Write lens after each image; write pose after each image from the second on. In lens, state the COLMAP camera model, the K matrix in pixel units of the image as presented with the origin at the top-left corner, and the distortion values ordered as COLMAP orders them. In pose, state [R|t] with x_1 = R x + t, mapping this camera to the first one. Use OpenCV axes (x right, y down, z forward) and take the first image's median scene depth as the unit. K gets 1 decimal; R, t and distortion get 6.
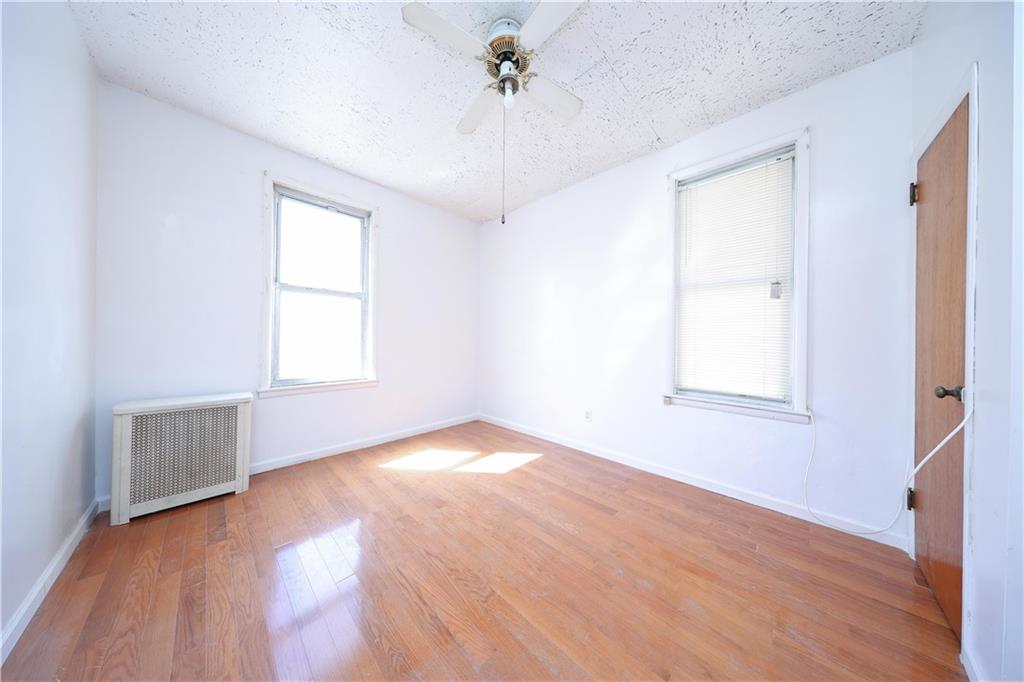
lens RADIAL K [[298.0, 0, 514.0], [0, 298.0, 342.6], [0, 0, 1]] dist [-0.001871, 0.000078]
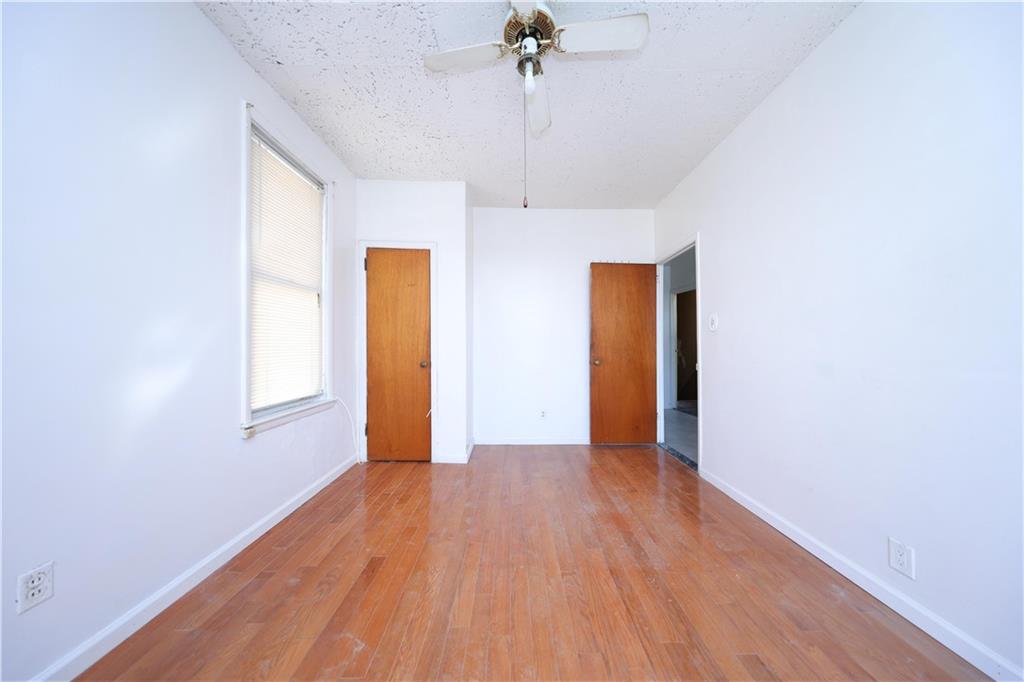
lens RADIAL K [[298.0, 0, 515.6], [0, 298.0, 340.8], [0, 0, 1]] dist [-0.001871, 0.000078]
pose [[-0.701044, -0.003359, 0.713110, -0.484856], [-0.001769, 0.999994, 0.002972, -0.023019], [-0.713115, 0.000822, -0.701046, 1.259070]]
